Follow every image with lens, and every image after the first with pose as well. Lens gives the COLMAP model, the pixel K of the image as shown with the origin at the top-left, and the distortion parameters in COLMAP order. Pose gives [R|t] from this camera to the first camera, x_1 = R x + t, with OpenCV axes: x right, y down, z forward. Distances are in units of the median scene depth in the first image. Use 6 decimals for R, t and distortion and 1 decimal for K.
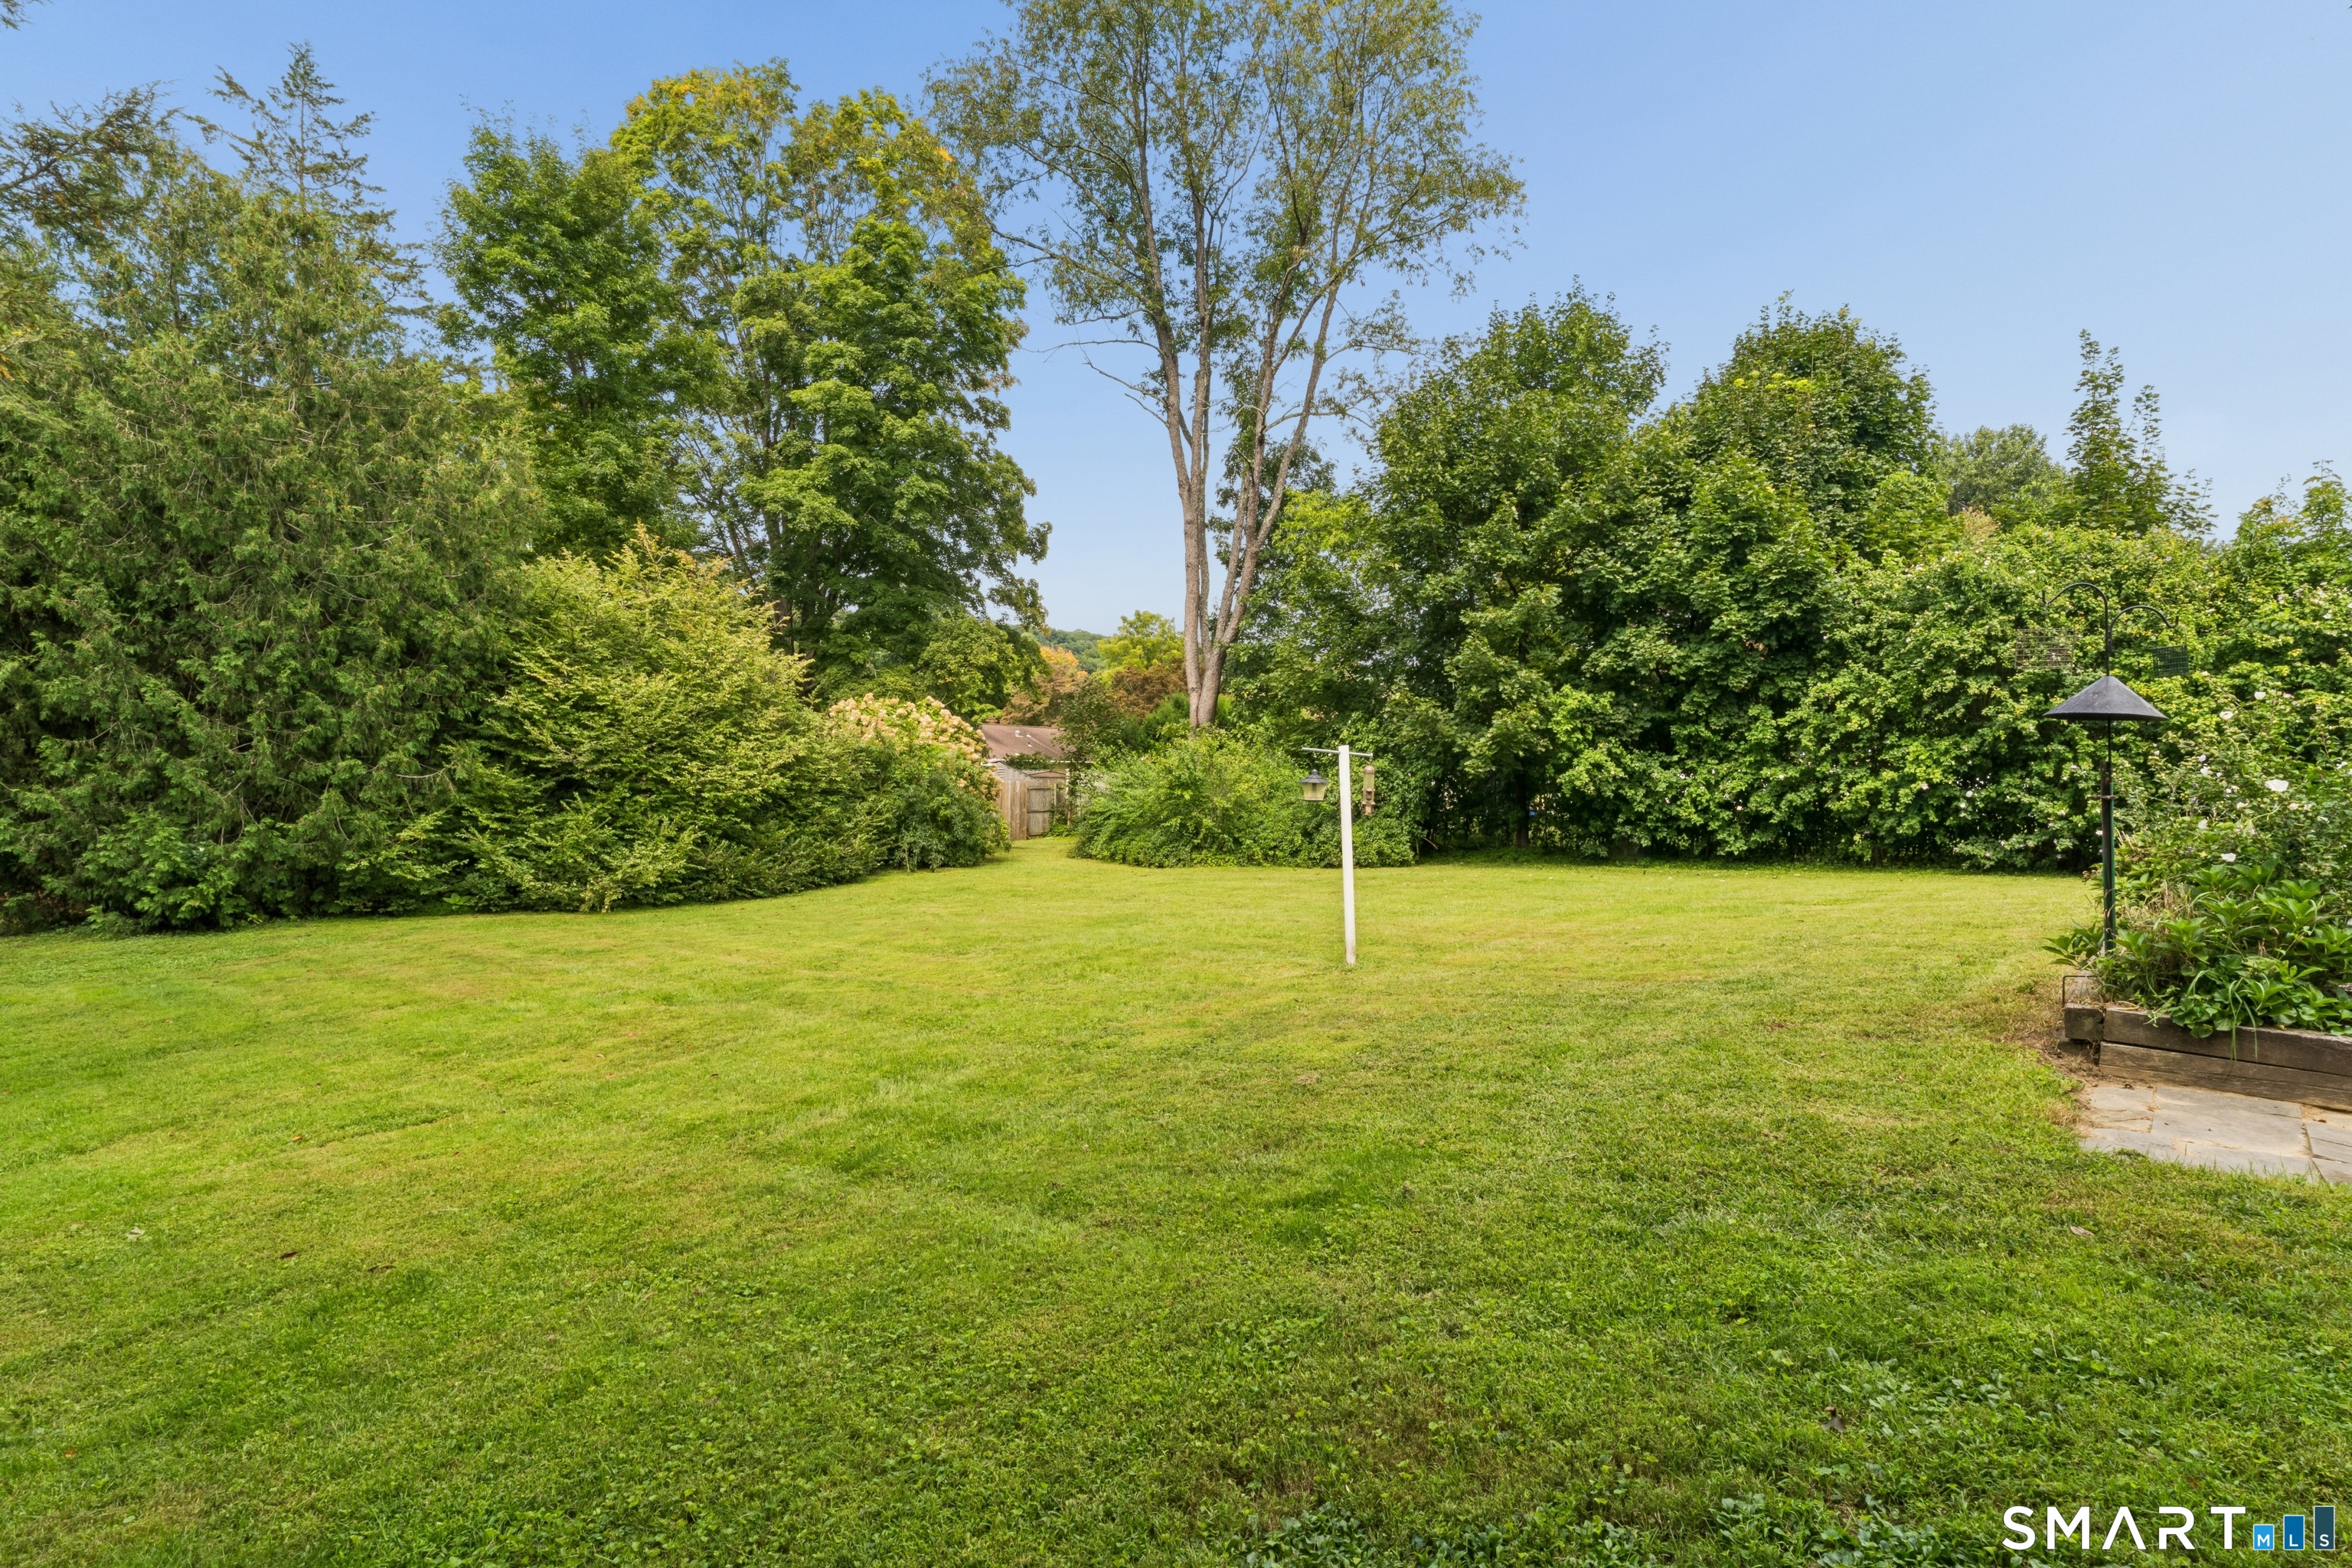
lens RADIAL K [[1186.8, 0, 1166.7], [0, 1186.8, 819.1], [0, 0, 1]] dist [-0.002780, 0.001805]
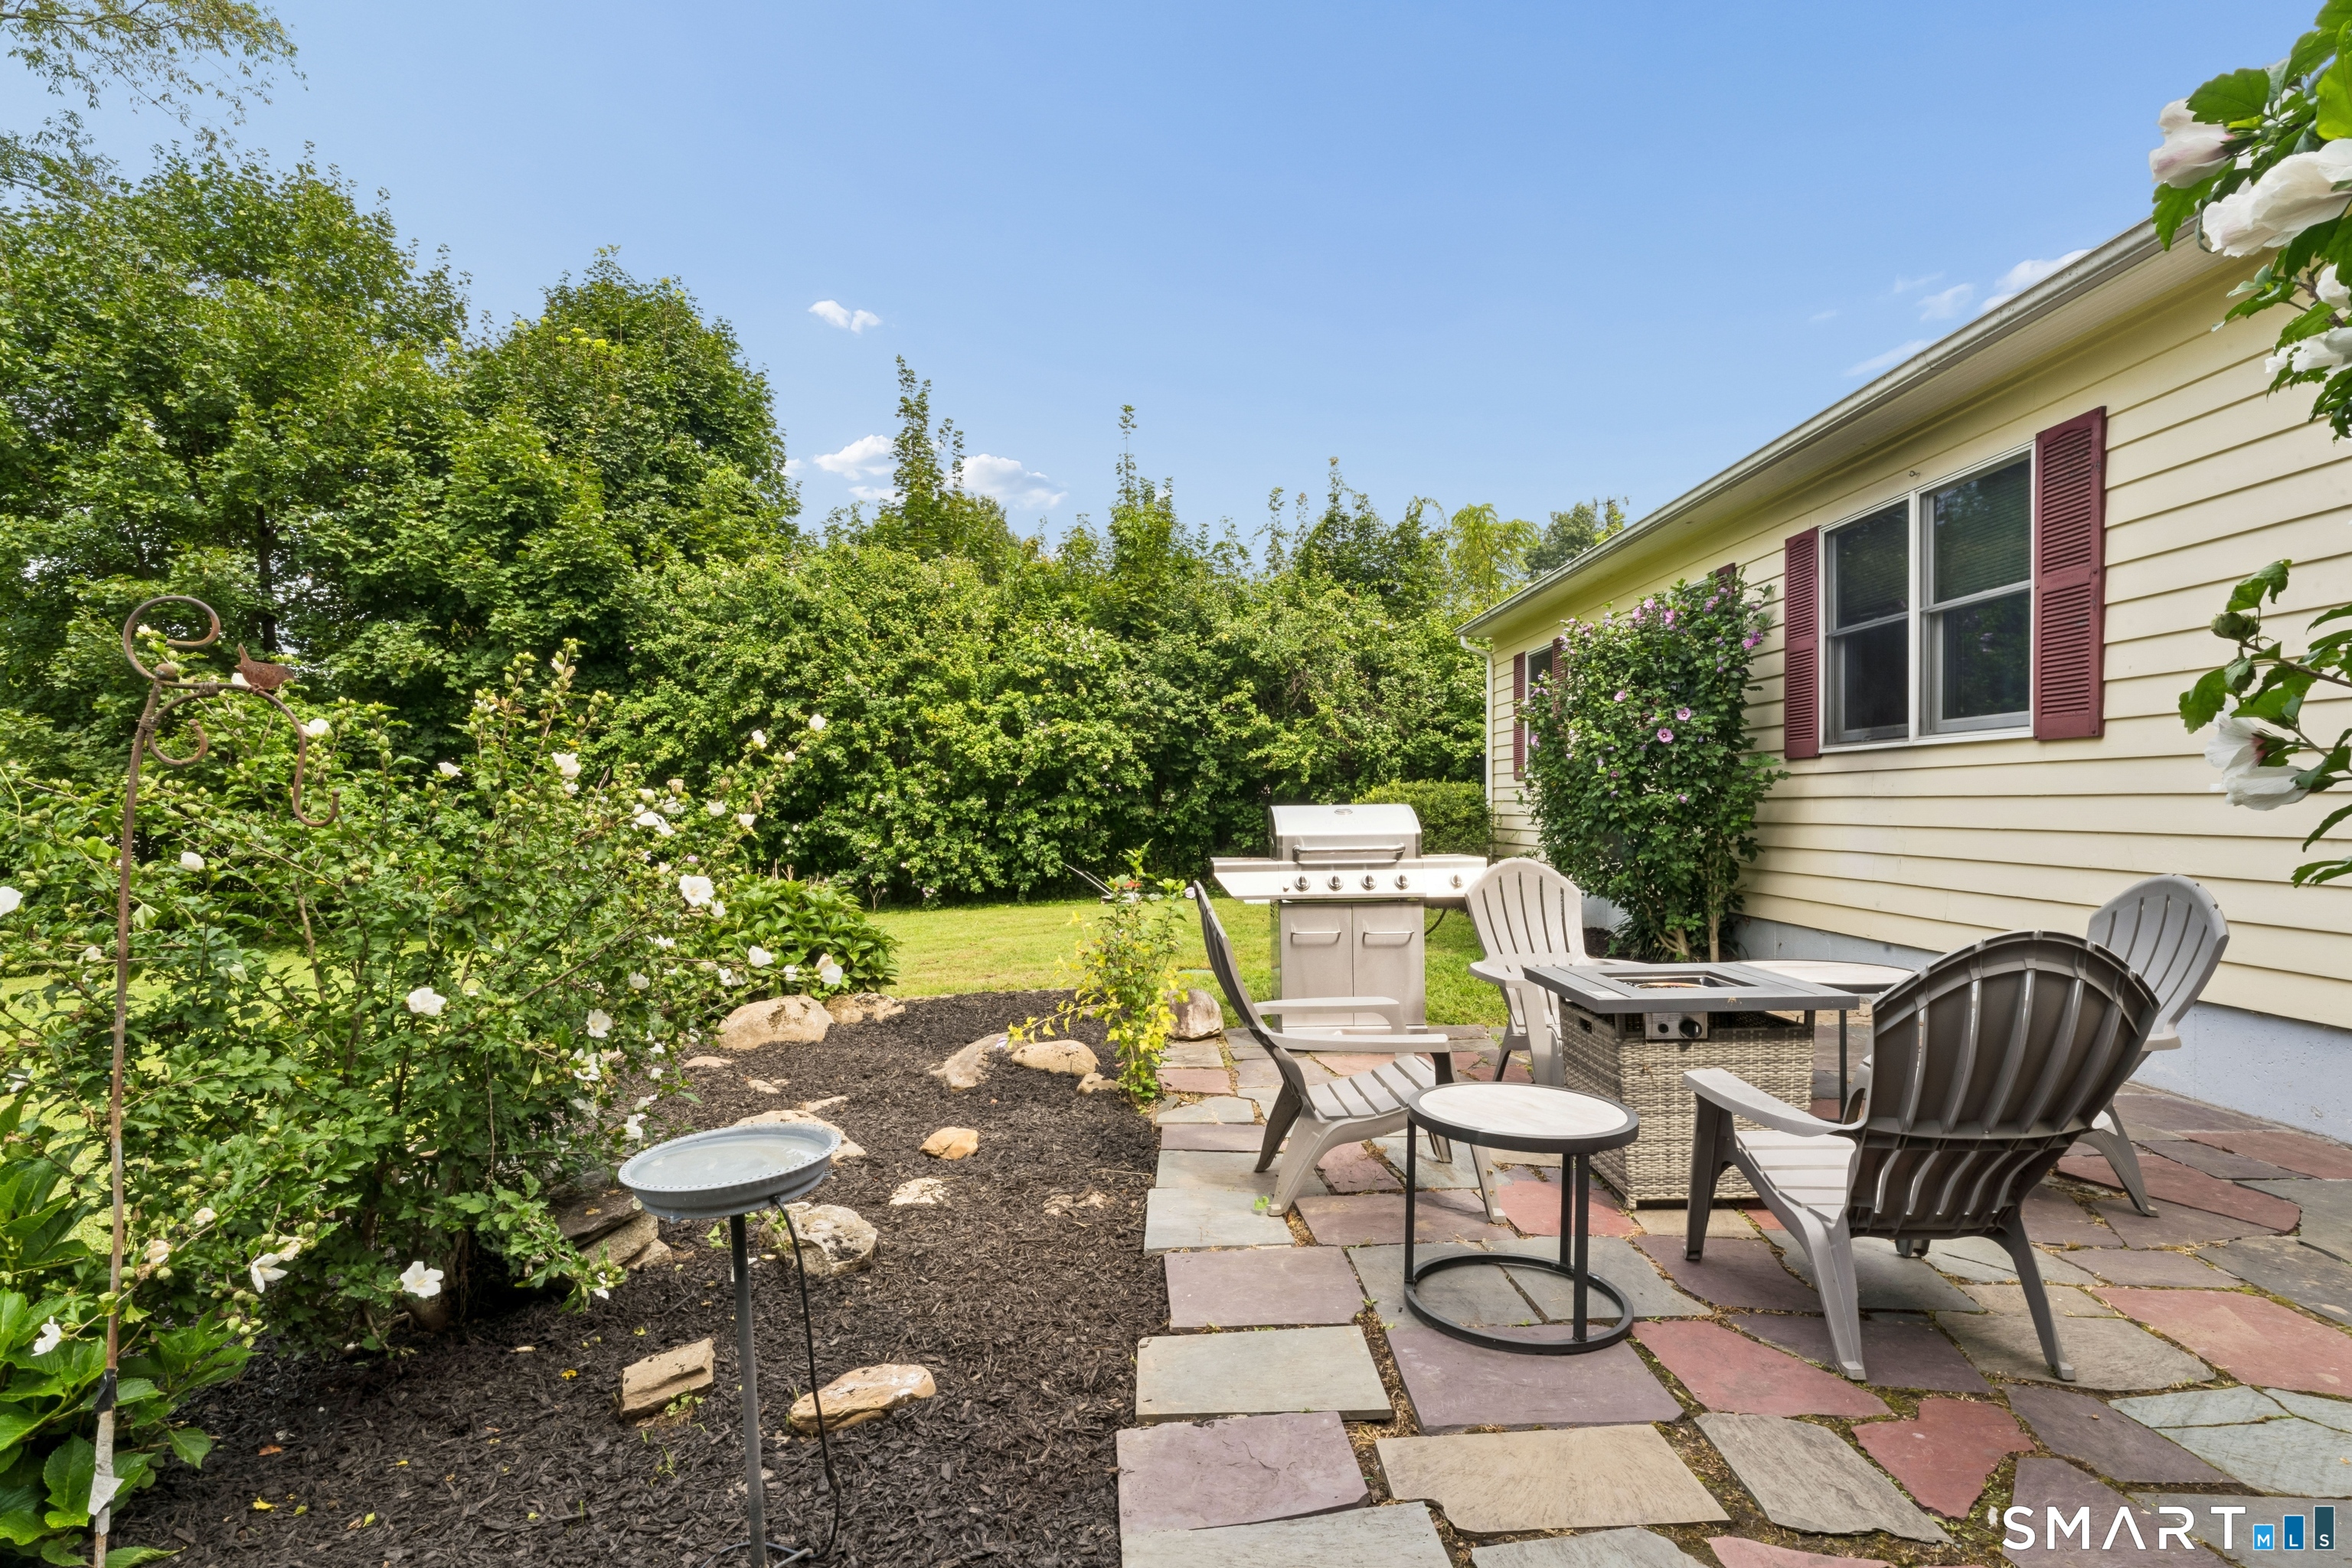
lens RADIAL K [[1186.8, 0, 1192.7], [0, 1186.8, 812.8], [0, 0, 1]] dist [-0.002780, 0.001805]
pose [[0.729137, -0.035951, 0.683423, 0.288681], [0.055495, 0.998437, -0.006685, -0.010548], [-0.682114, 0.042801, 0.729992, 0.135935]]
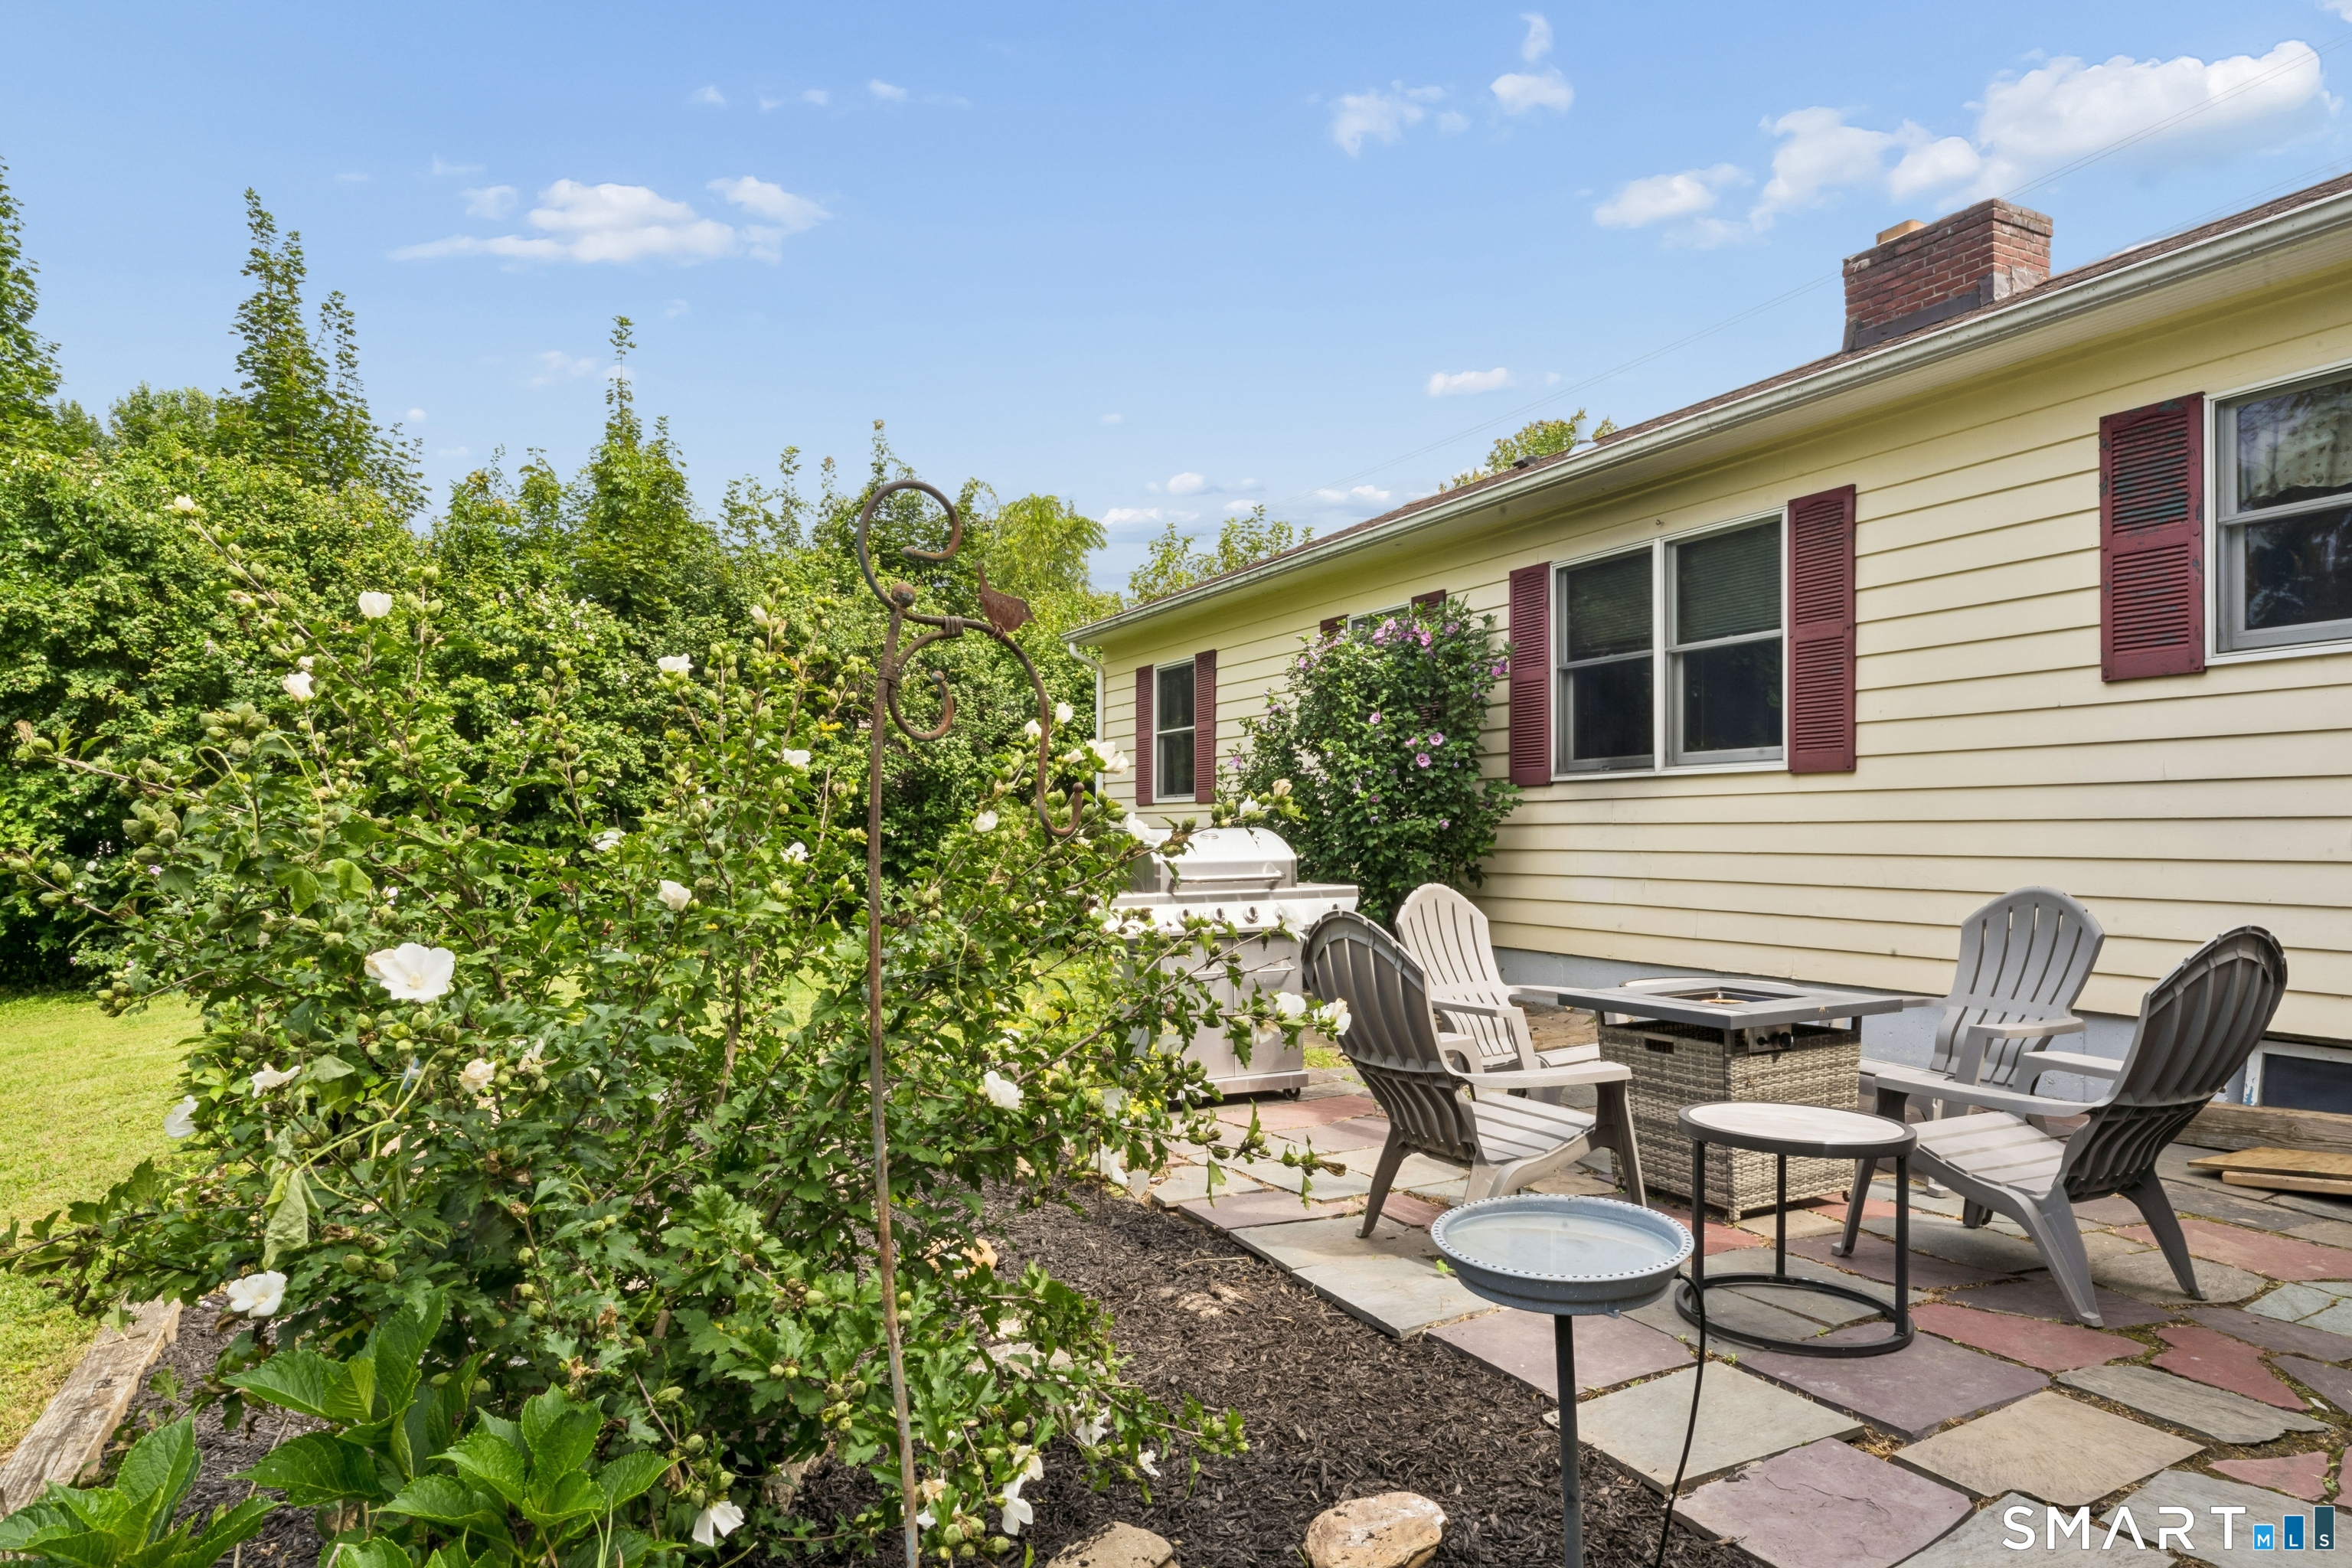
lens RADIAL K [[1379.4, 0, 1218.7], [0, 1379.4, 813.5], [0, 0, 1]] dist [0.001447, -0.002099]
pose [[0.341278, -0.014584, 0.939849, 0.224337], [0.053514, 0.998559, -0.003937, -0.014942], [-0.938438, 0.051638, 0.341567, 0.233022]]
